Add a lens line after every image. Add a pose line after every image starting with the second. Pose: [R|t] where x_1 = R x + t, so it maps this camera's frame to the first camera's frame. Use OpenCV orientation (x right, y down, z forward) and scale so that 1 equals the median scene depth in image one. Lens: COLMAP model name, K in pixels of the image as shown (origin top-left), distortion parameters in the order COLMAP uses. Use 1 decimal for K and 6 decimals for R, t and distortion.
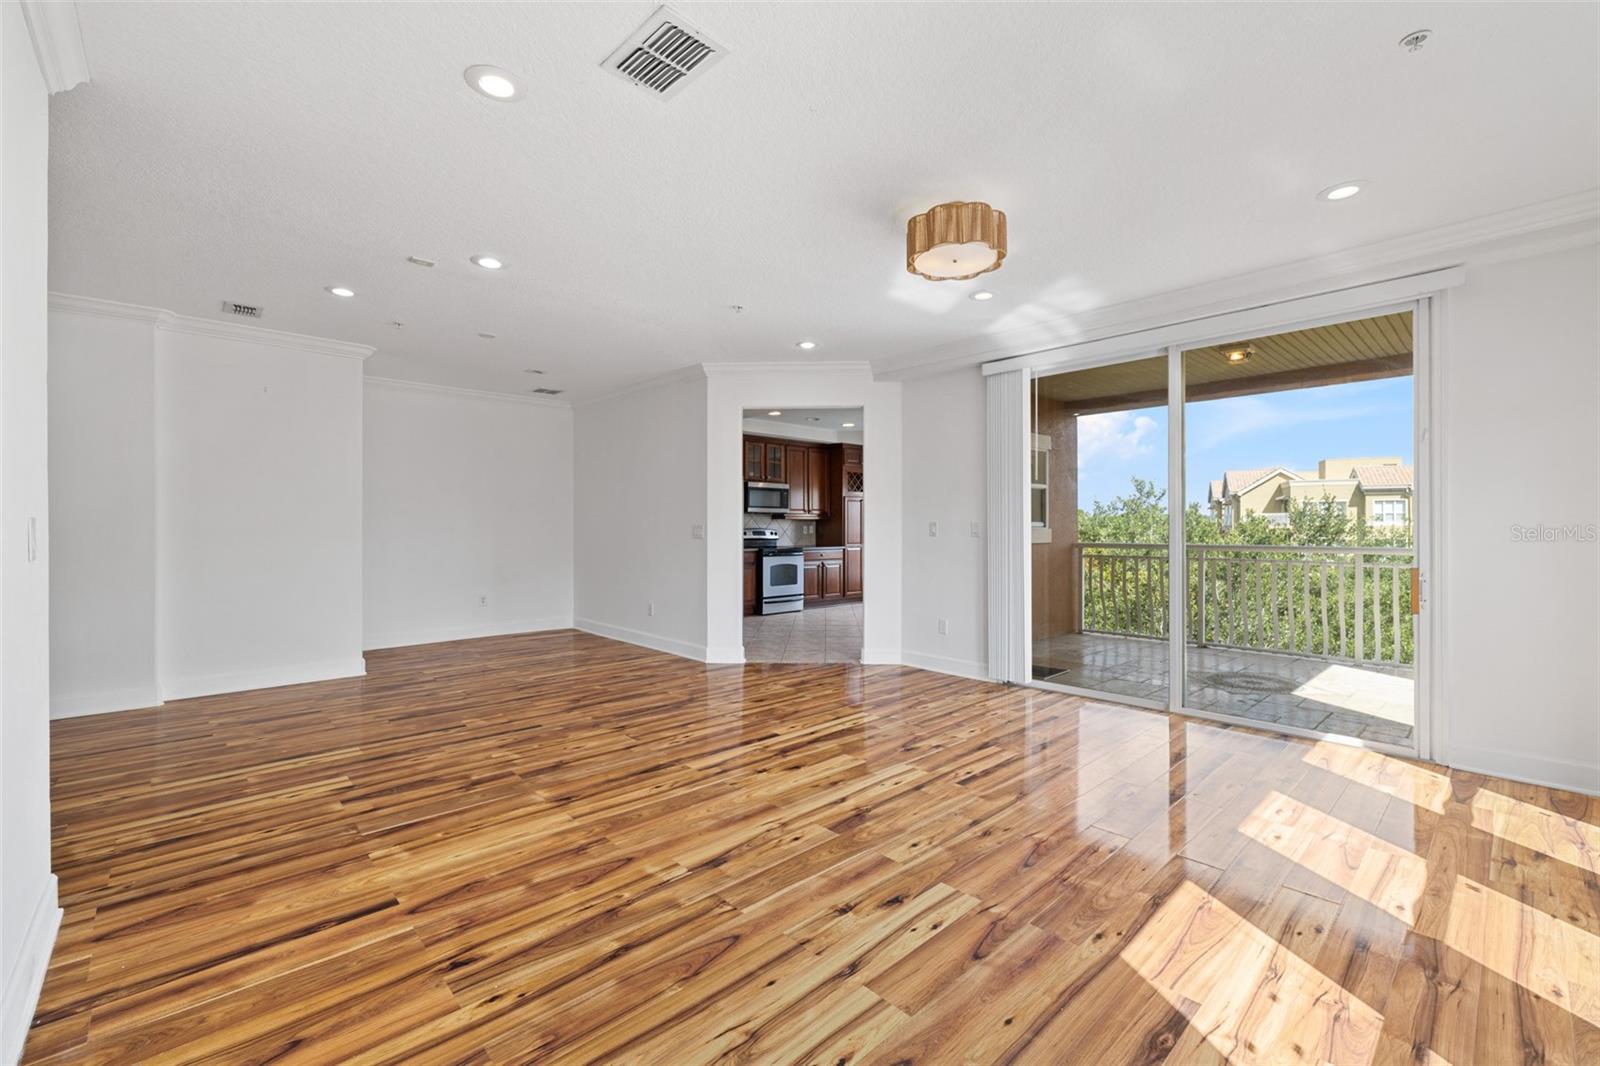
lens RADIAL K [[672.2, 0, 800.9], [0, 672.2, 527.6], [0, 0, 1]] dist [-0.000638, 0.000556]
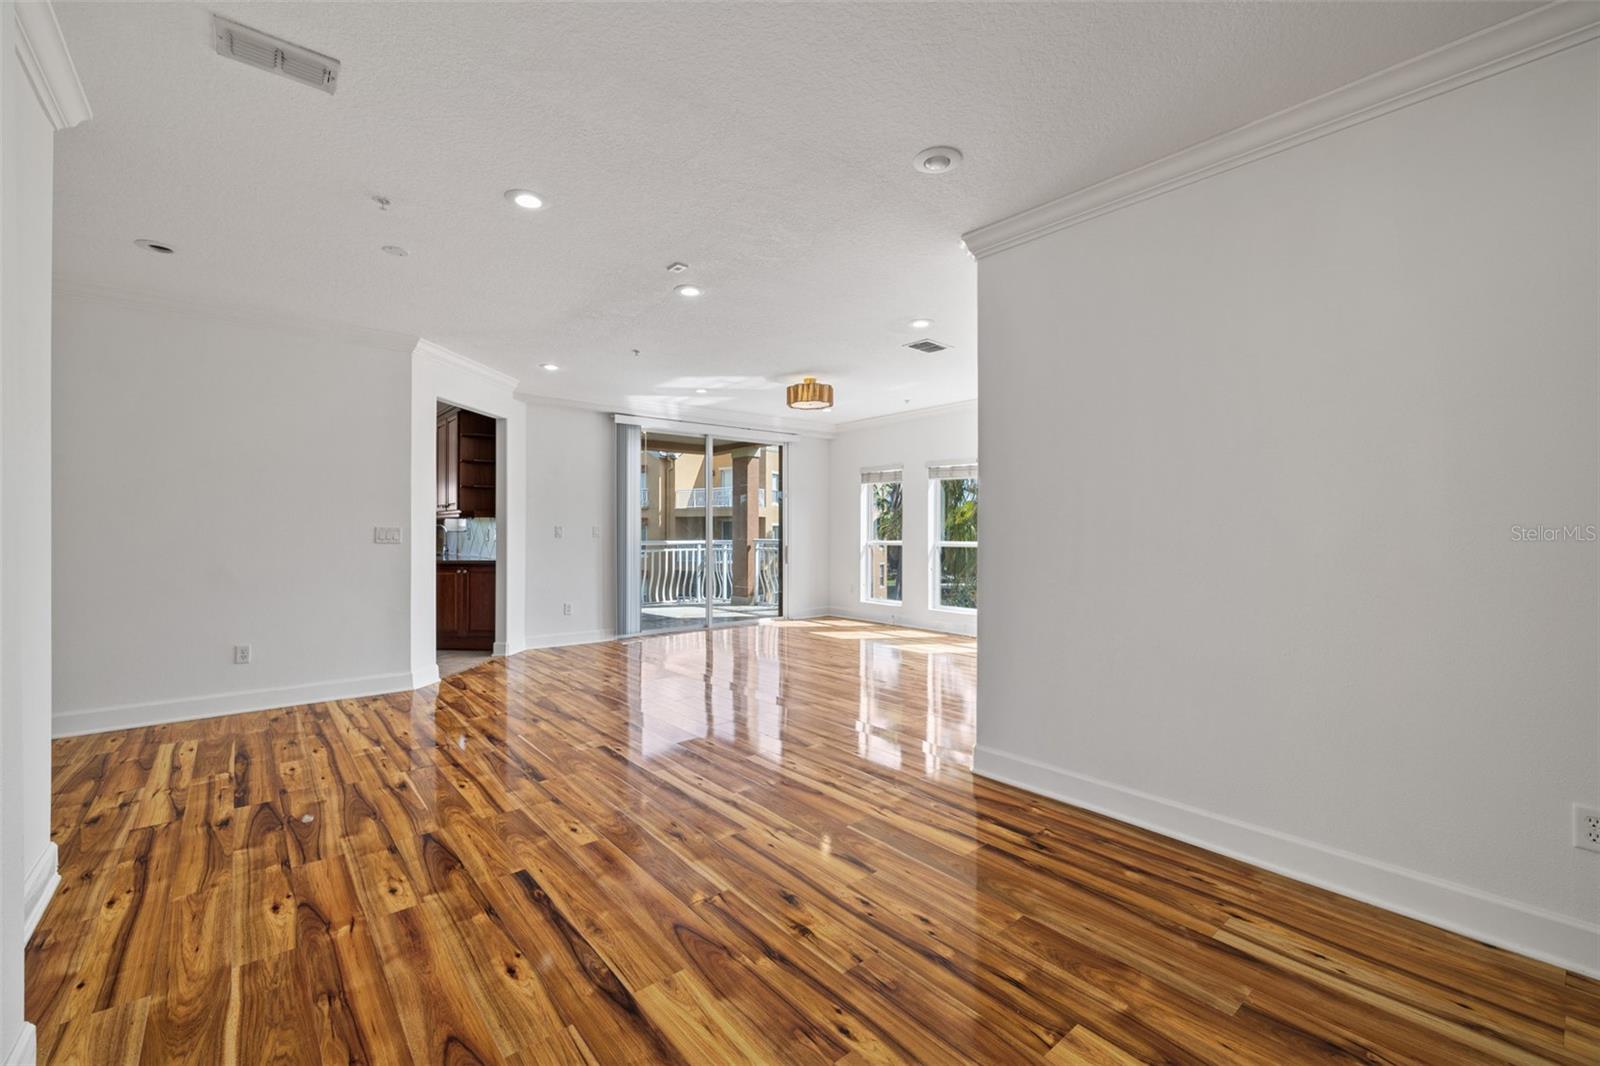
lens RADIAL K [[672.2, 0, 801.0], [0, 672.2, 524.8], [0, 0, 1]] dist [-0.000638, 0.000556]
pose [[0.055000, 0.008761, 0.998448, -1.380882], [0.001608, 0.999959, -0.008862, 0.001923], [-0.998485, 0.002093, 0.054984, 0.667415]]
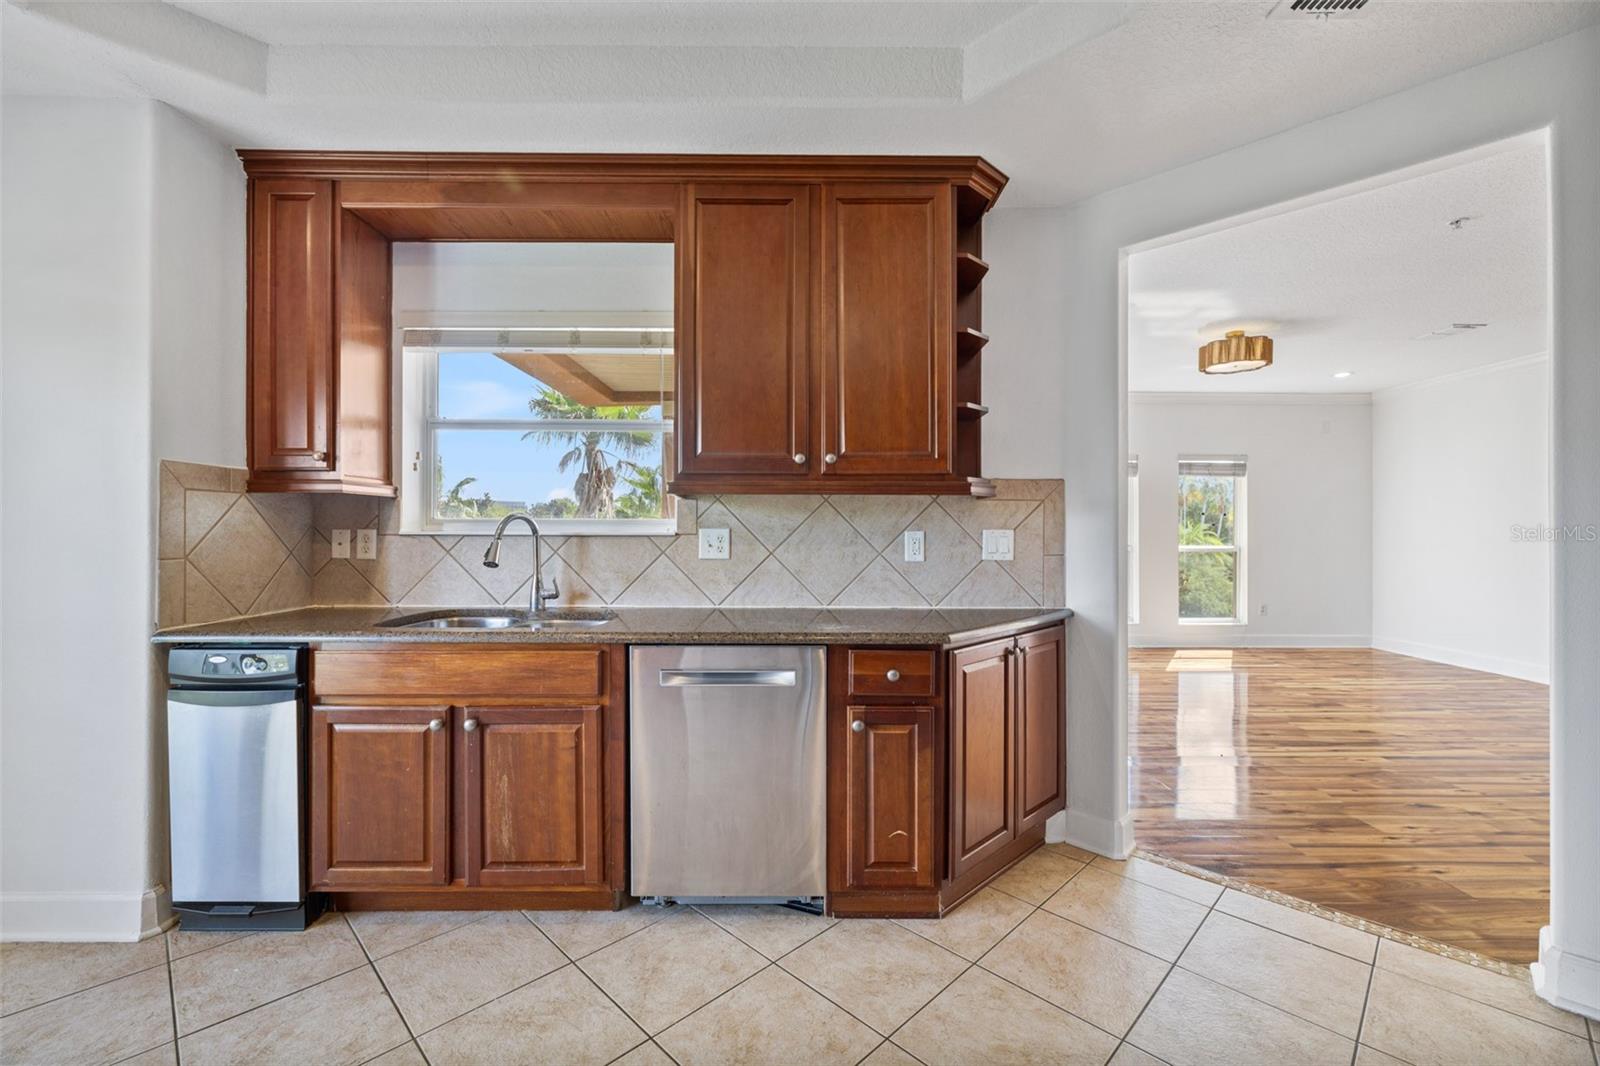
lens RADIAL K [[672.2, 0, 802.4], [0, 672.2, 527.0], [0, 0, 1]] dist [-0.000638, 0.000556]
pose [[-0.738070, 0.004646, 0.674708, -0.065414], [-0.000118, 0.999975, -0.007014, -0.001609], [-0.674724, -0.005257, -0.738051, 2.099782]]
